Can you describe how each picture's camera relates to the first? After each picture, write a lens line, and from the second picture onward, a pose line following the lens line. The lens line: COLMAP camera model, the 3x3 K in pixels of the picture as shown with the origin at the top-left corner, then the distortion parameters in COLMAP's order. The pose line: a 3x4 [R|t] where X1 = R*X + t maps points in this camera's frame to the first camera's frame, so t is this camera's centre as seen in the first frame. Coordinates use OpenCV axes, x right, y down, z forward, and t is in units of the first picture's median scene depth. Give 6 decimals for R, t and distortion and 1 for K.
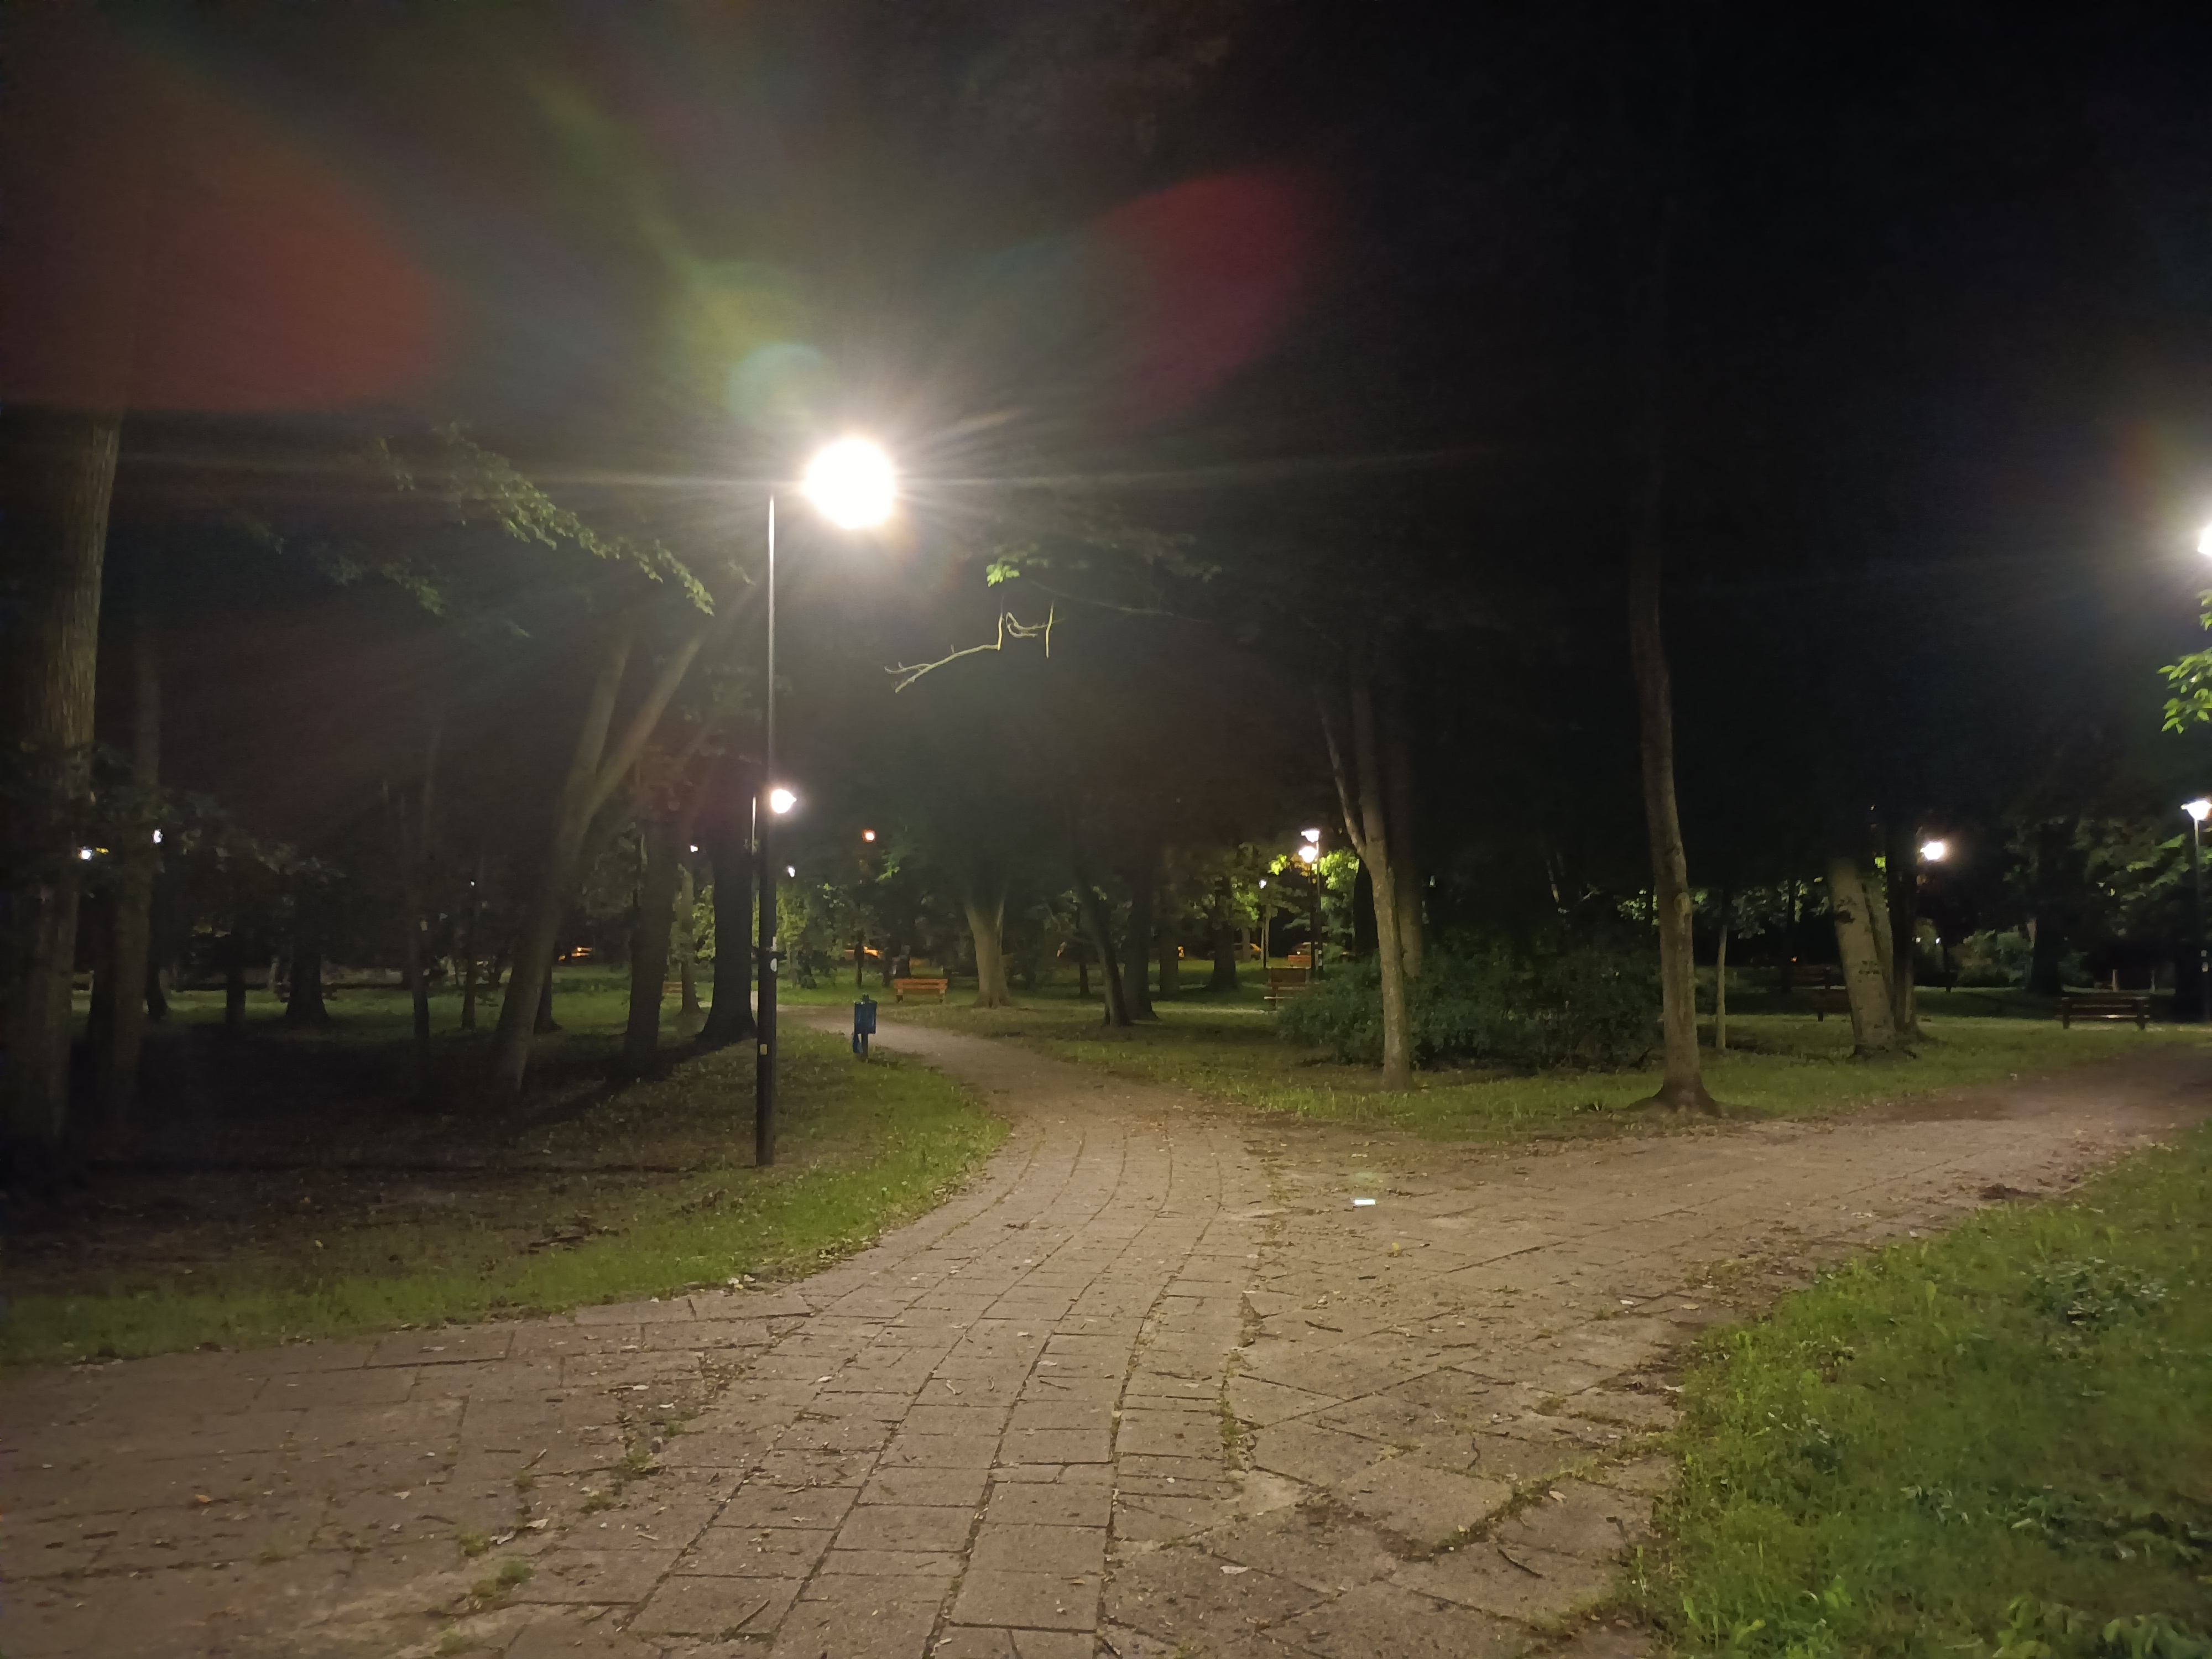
lens RADIAL K [[1461.6, 0, 1106.0], [0, 1461.6, 829.5], [0, 0, 1]] dist [0.000426, -0.000377]
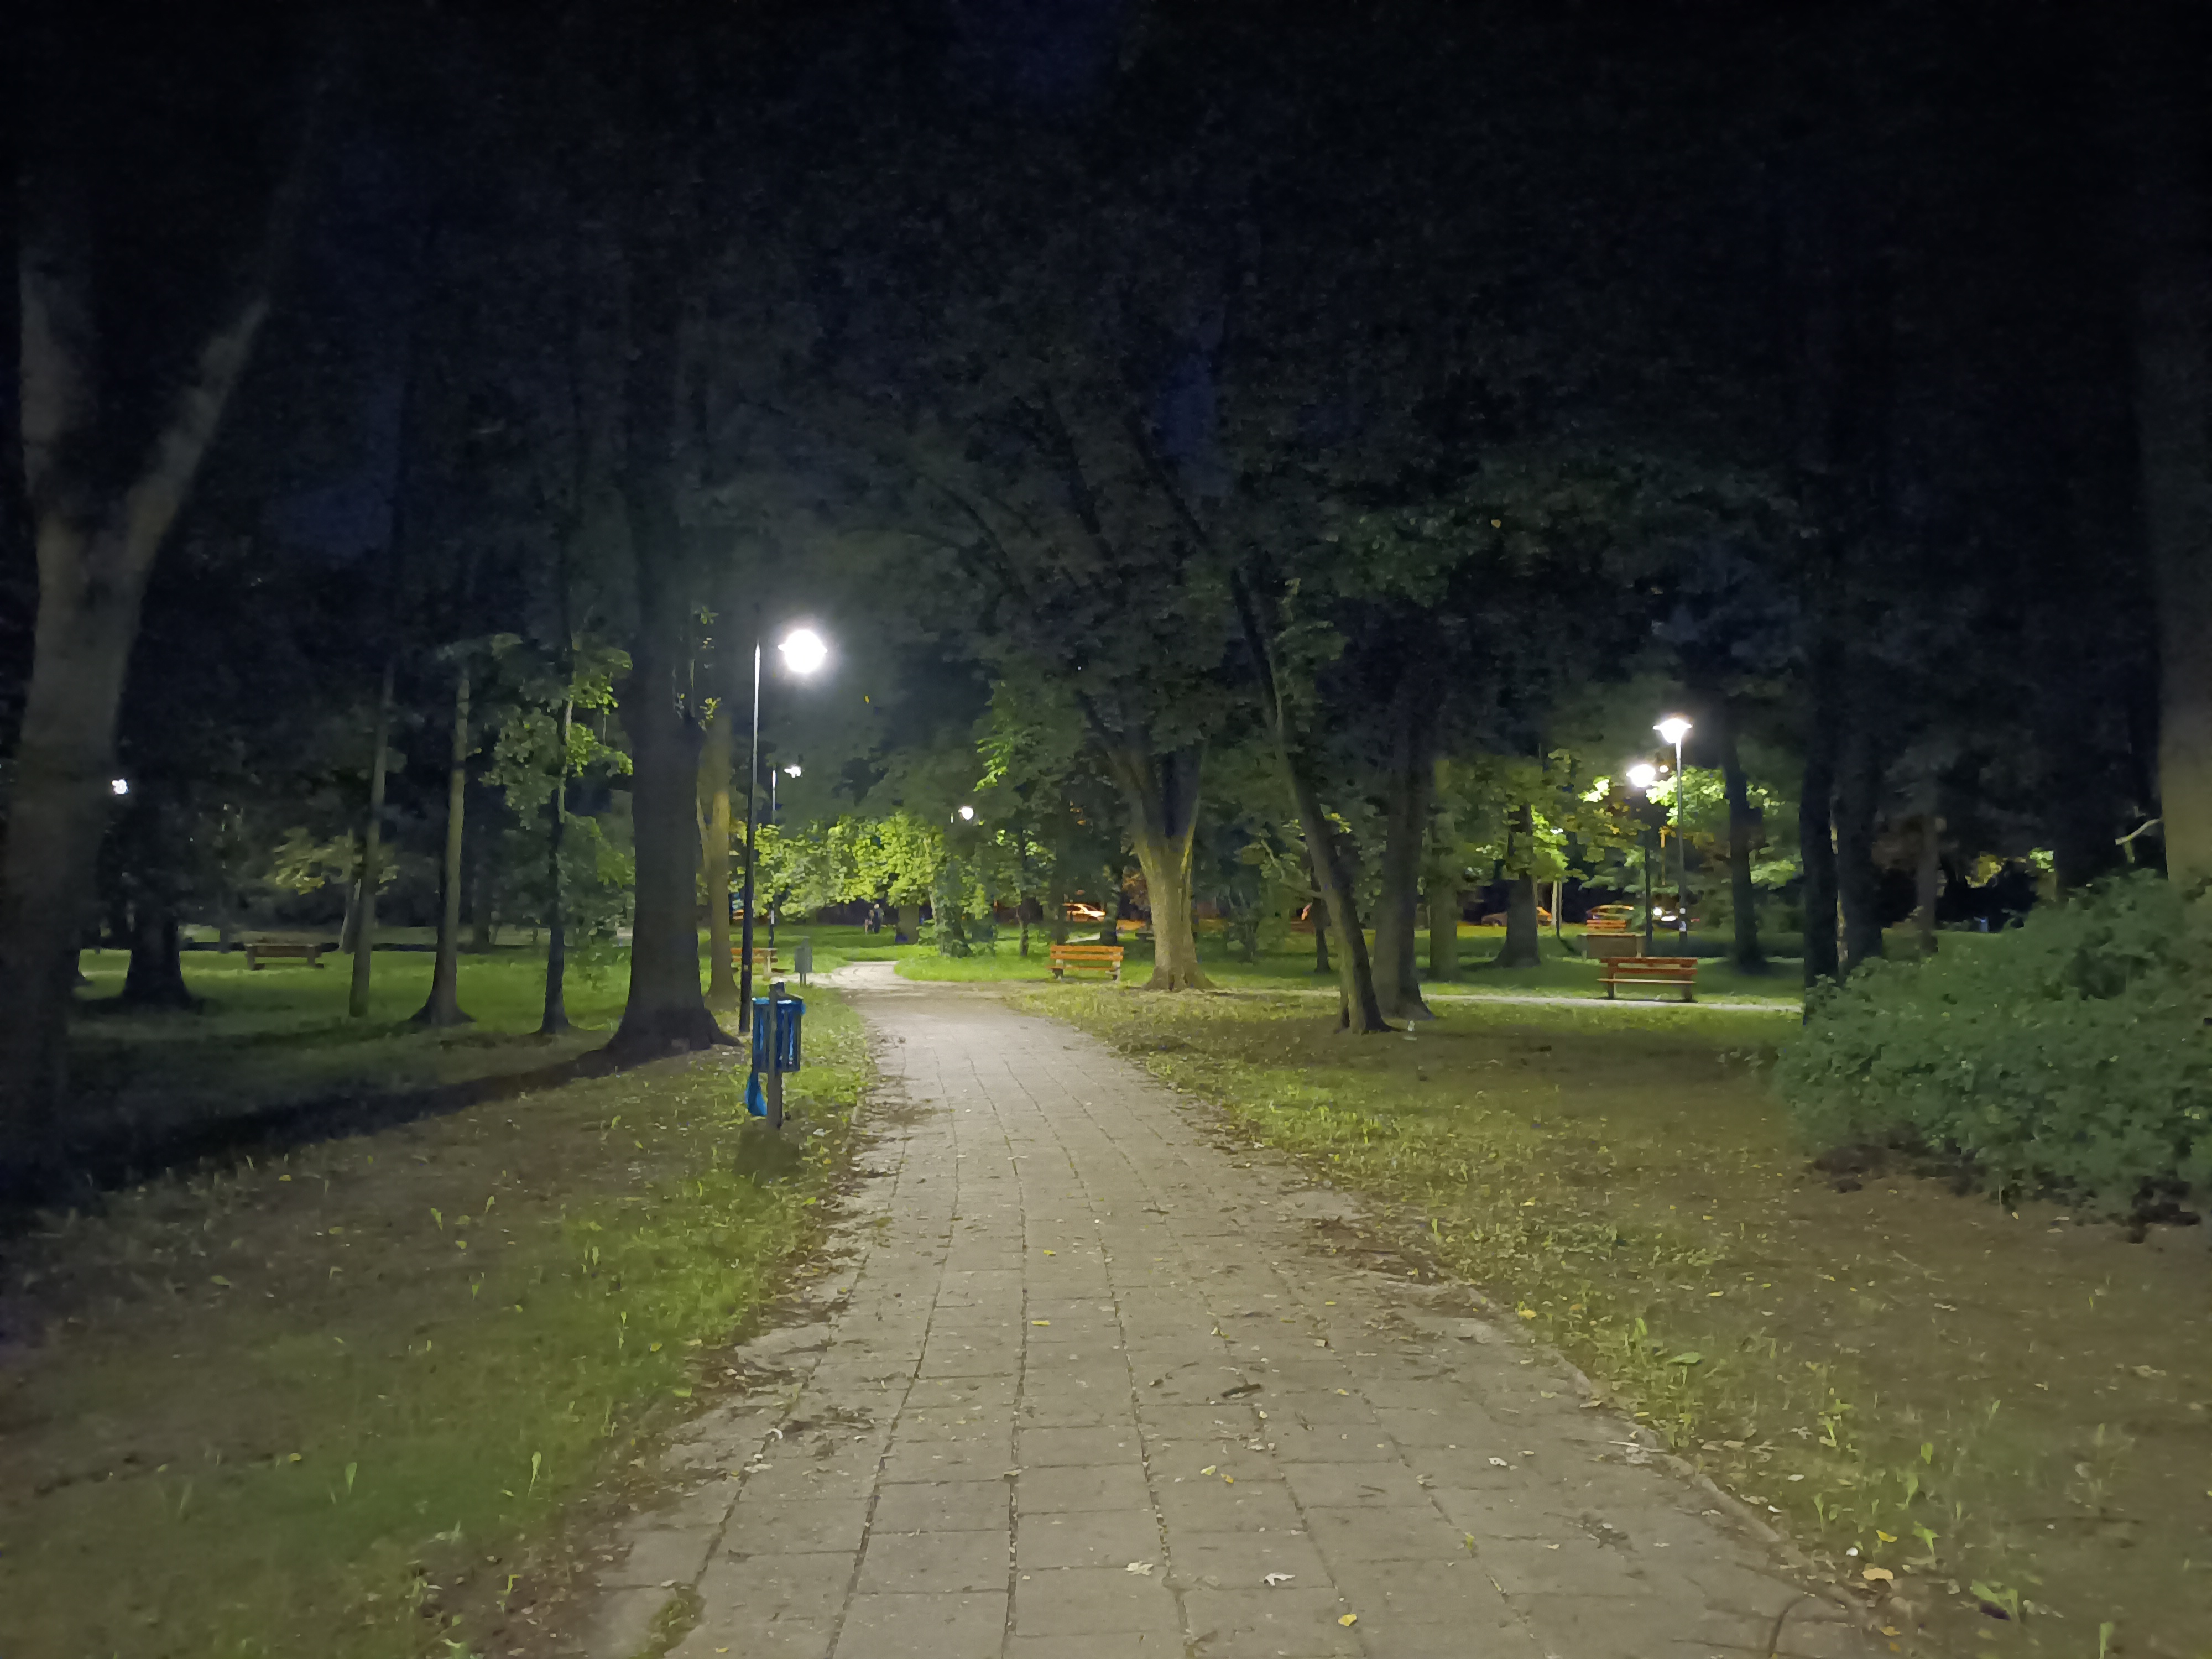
lens RADIAL K [[1461.6, 0, 1106.0], [0, 1461.6, 829.5], [0, 0, 1]] dist [0.000426, -0.000377]
pose [[0.984952, -0.003198, -0.172801, 0.005874], [0.007157, 0.999726, 0.022291, 0.029313], [0.172682, -0.023192, 0.984705, 0.298267]]
